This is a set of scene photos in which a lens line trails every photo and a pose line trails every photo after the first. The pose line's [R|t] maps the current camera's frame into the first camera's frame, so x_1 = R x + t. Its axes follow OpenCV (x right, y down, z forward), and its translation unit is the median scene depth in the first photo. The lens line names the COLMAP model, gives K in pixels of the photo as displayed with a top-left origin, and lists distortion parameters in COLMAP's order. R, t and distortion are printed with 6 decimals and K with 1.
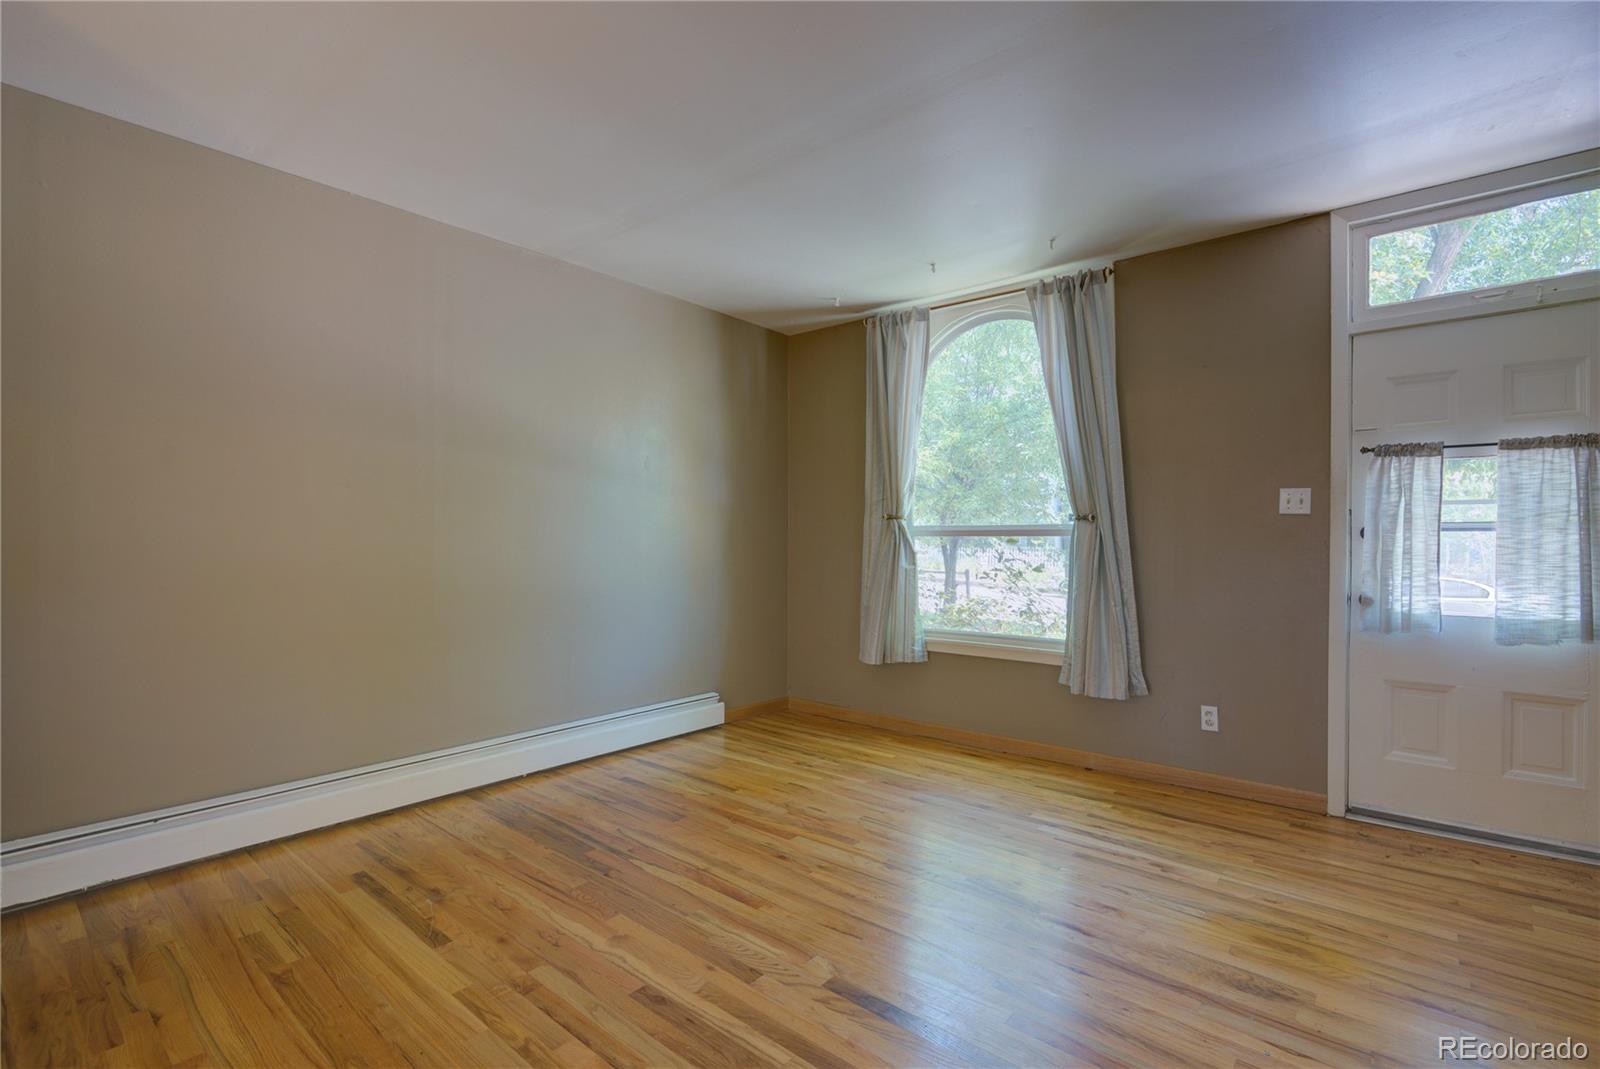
lens RADIAL K [[733.2, 0, 796.6], [0, 733.2, 535.6], [0, 0, 1]] dist [0.007625, -0.007793]
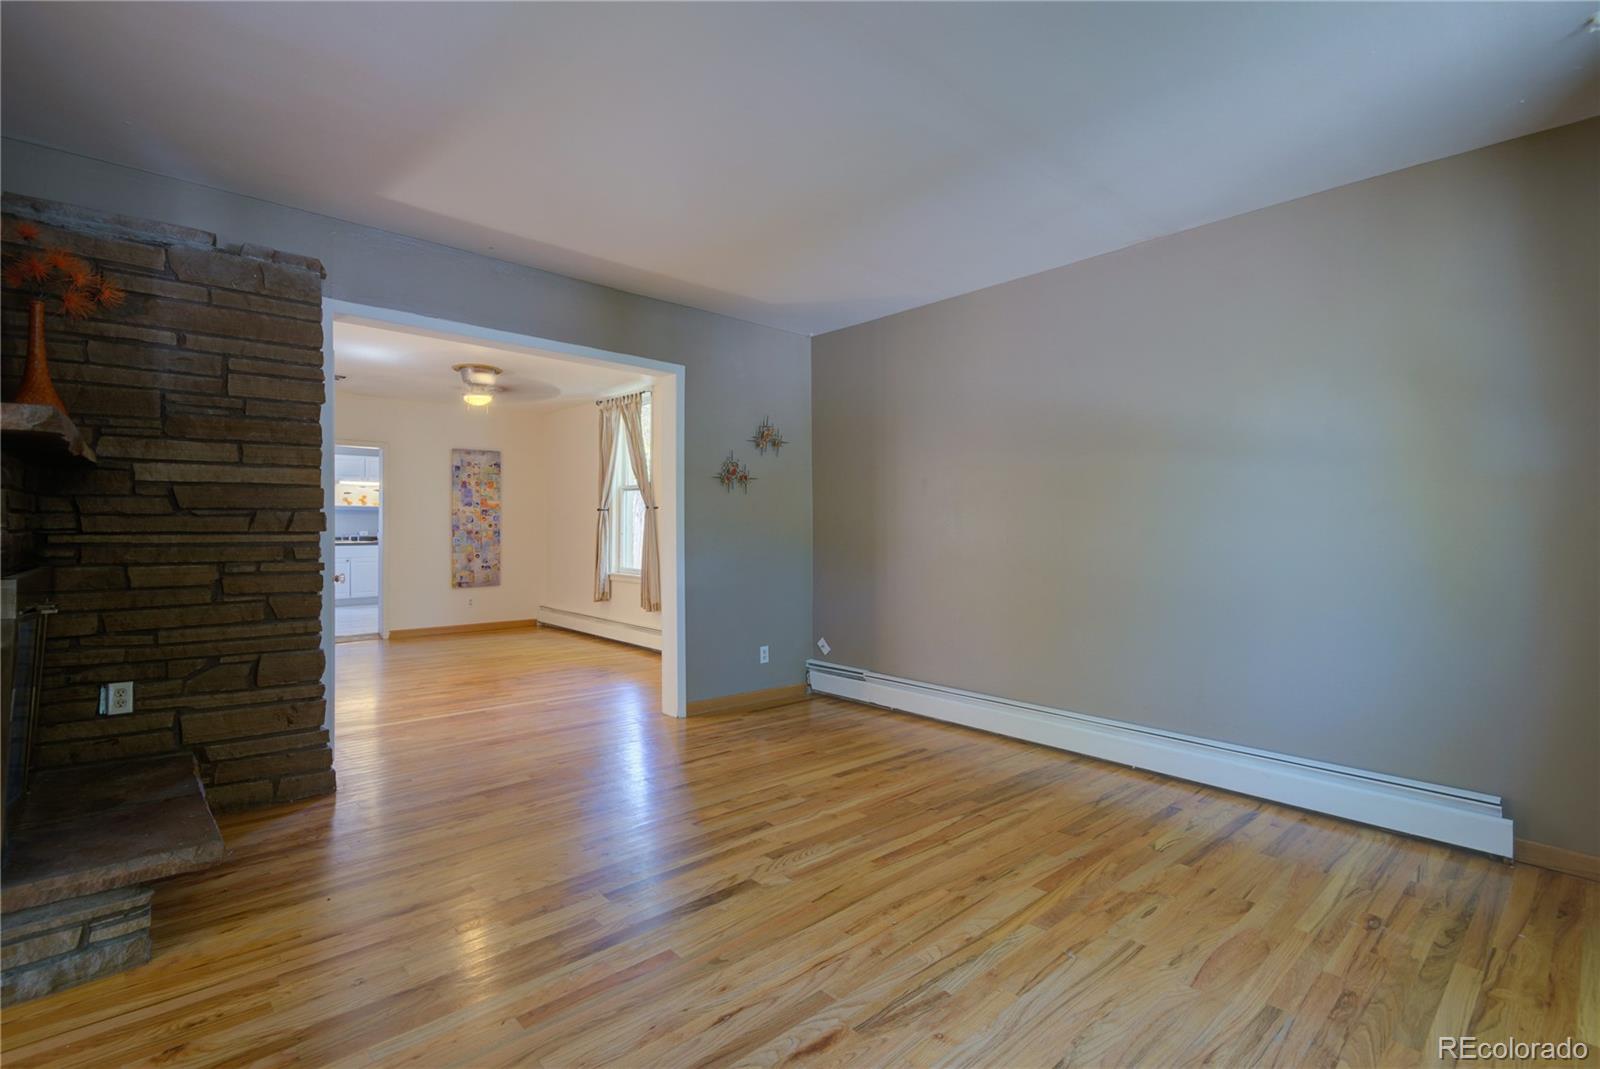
lens RADIAL K [[733.2, 0, 780.1], [0, 733.2, 525.5], [0, 0, 1]] dist [0.007625, -0.007793]
pose [[-0.142005, -0.008605, -0.989829, 0.781806], [-0.004024, 0.999959, -0.008115, 0.005581], [0.989858, 0.002831, -0.142033, 0.742324]]
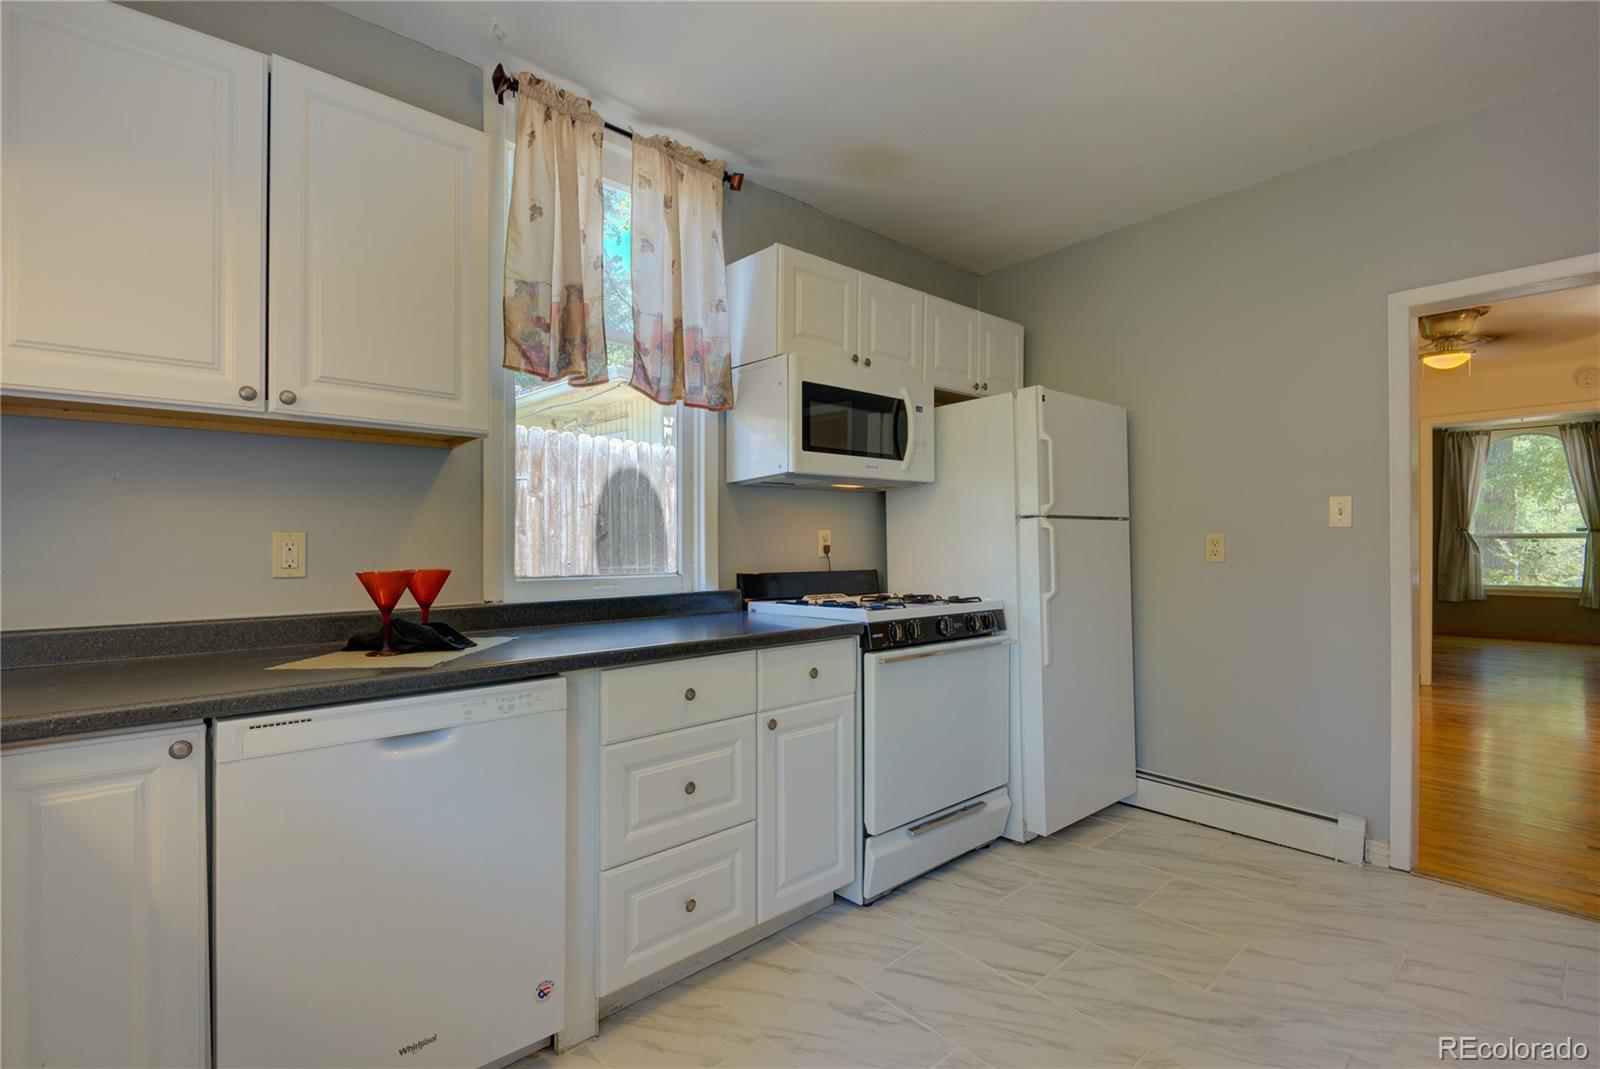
lens RADIAL K [[733.2, 0, 797.0], [0, 733.2, 537.3], [0, 0, 1]] dist [0.007625, -0.007793]
pose [[0.990231, -0.007112, -0.139255, -2.003803], [0.006906, 0.999974, -0.001956, -0.017400], [0.139266, 0.000975, 0.990255, -1.811013]]
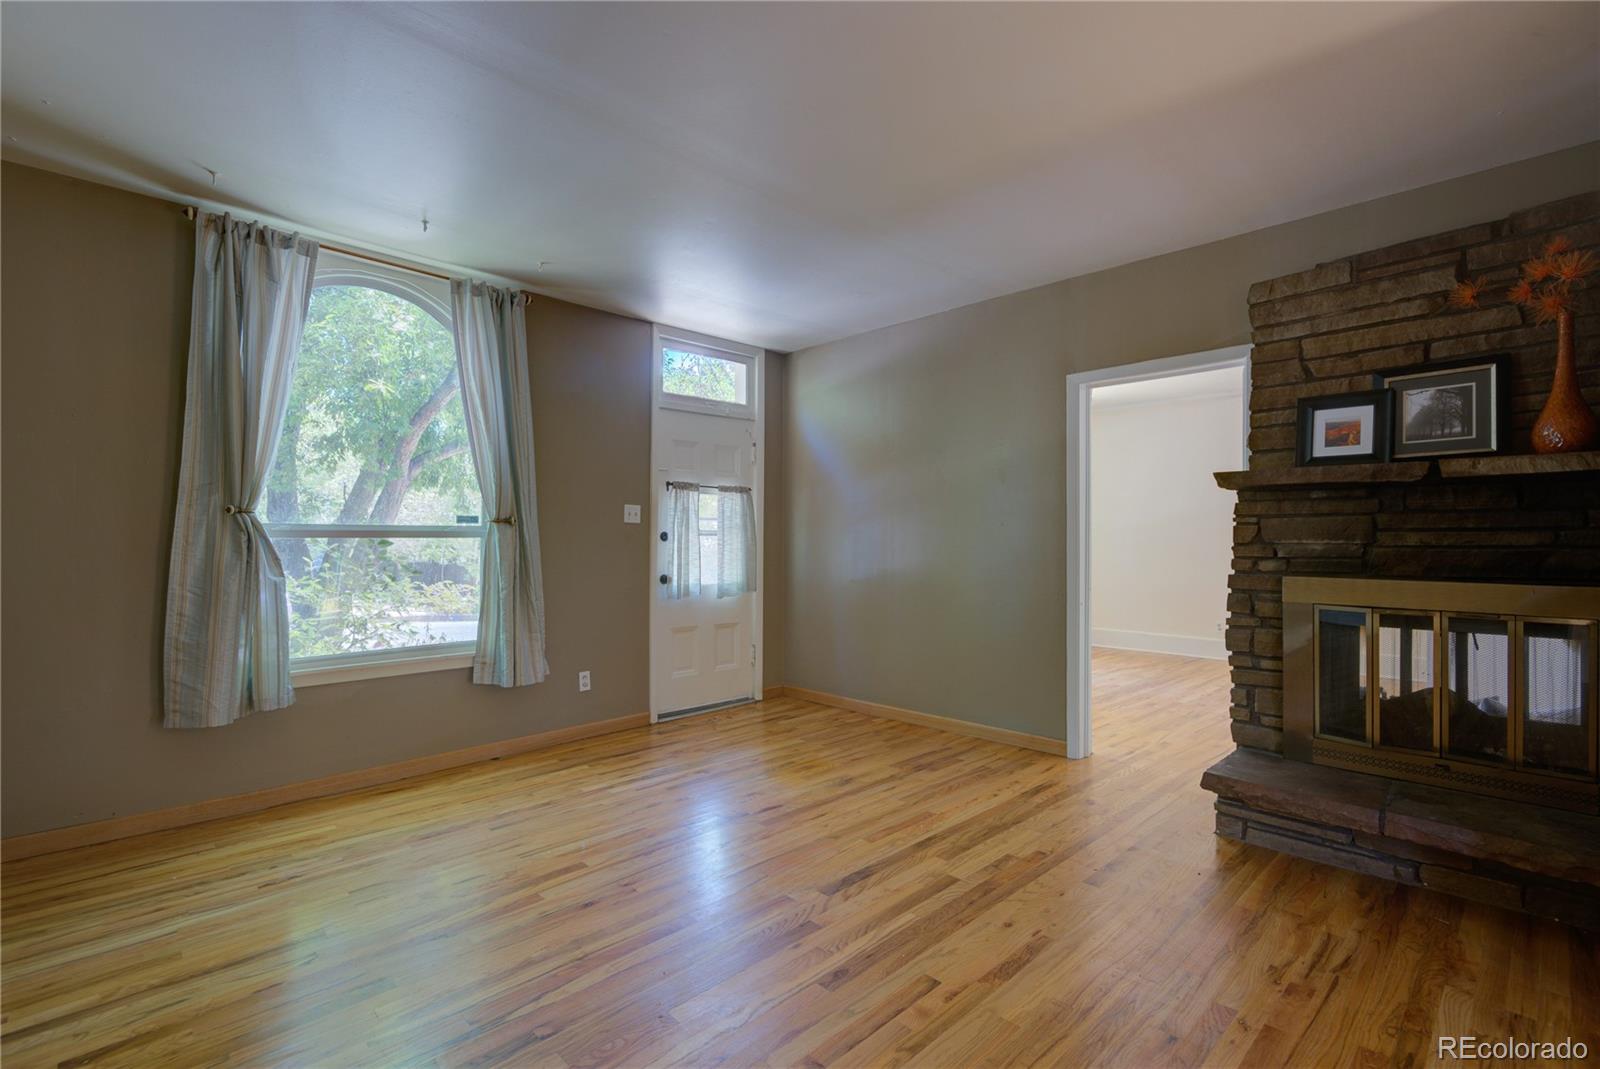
lens RADIAL K [[733.2, 0, 801.7], [0, 733.2, 533.9], [0, 0, 1]] dist [0.007625, -0.007793]
pose [[0.080293, 0.006589, 0.996750, -0.741693], [-0.003792, 0.999973, -0.006305, 0.000000], [-0.996764, -0.003274, 0.080315, 0.572494]]
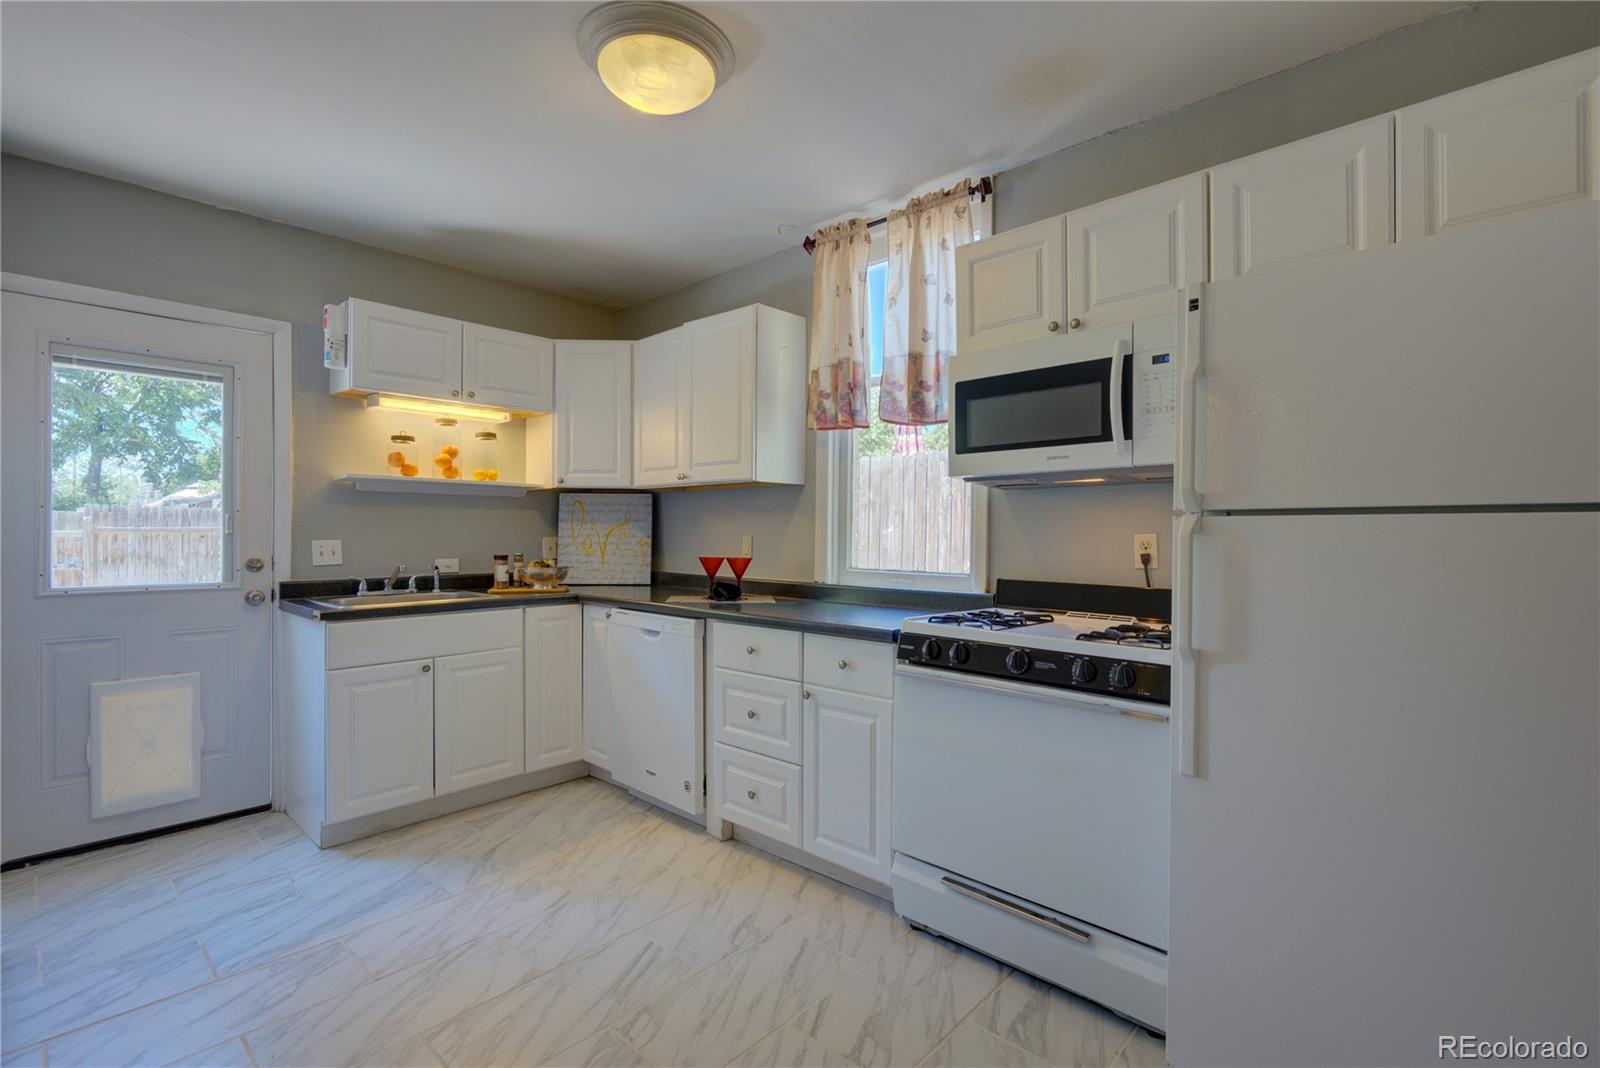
lens RADIAL K [[733.2, 0, 799.8], [0, 733.2, 534.0], [0, 0, 1]] dist [0.007625, -0.007793]
pose [[-0.050681, -0.002441, -0.998712, -1.373925], [-0.002793, 0.999993, -0.002303, -0.025649], [0.998711, 0.002672, -0.050687, -1.193276]]
